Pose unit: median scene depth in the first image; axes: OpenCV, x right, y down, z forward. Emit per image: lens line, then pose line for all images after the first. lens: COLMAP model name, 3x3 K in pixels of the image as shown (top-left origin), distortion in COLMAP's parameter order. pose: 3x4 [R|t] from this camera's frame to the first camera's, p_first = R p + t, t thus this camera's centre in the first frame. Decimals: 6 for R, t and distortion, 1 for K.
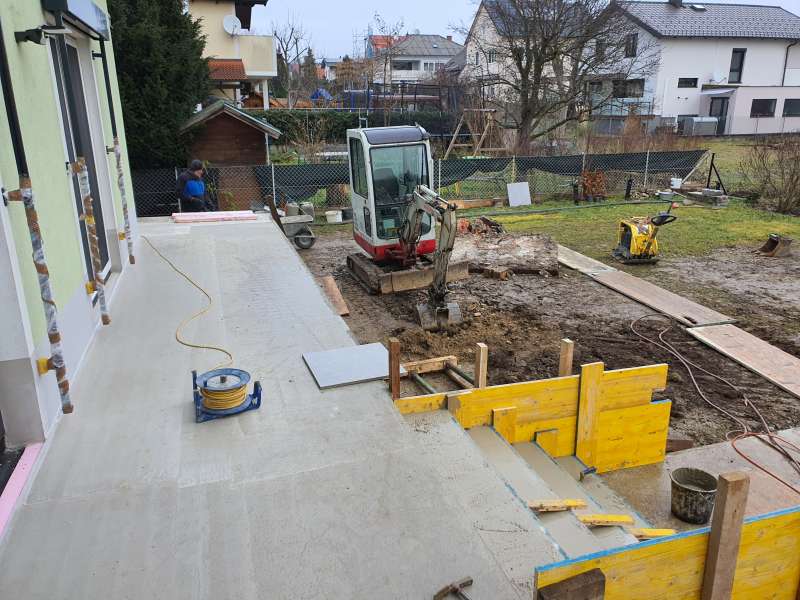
lens RADIAL K [[612.3, 0, 400.0], [0, 612.3, 300.0], [0, 0, 1]] dist [0.006048, 0.002308]
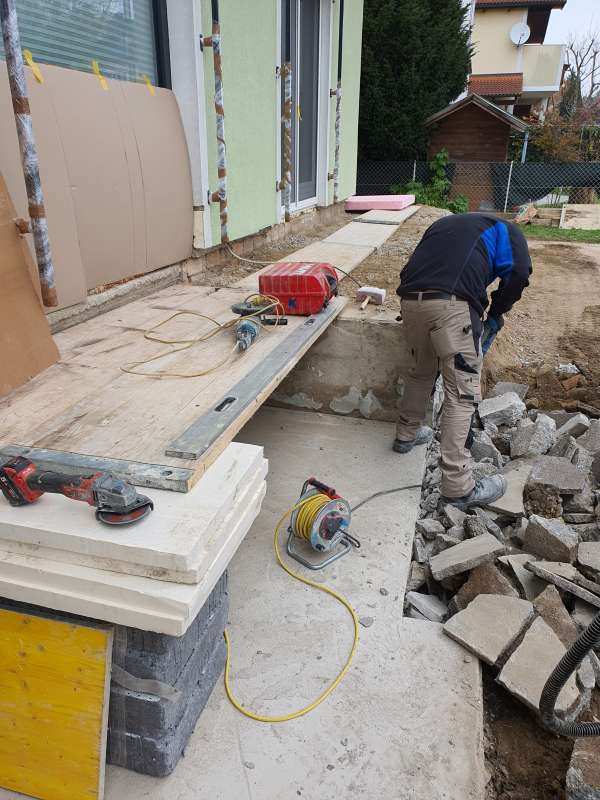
lens RADIAL K [[608.8, 0, 300.0], [0, 608.8, 400.0], [0, 0, 1]] dist [0.046373, -0.000892]
pose [[0.839131, 0.208261, -0.502480, 0.087675], [-0.171683, 0.977983, 0.118634, 0.101133], [0.516123, -0.013282, 0.856411, 0.002598]]
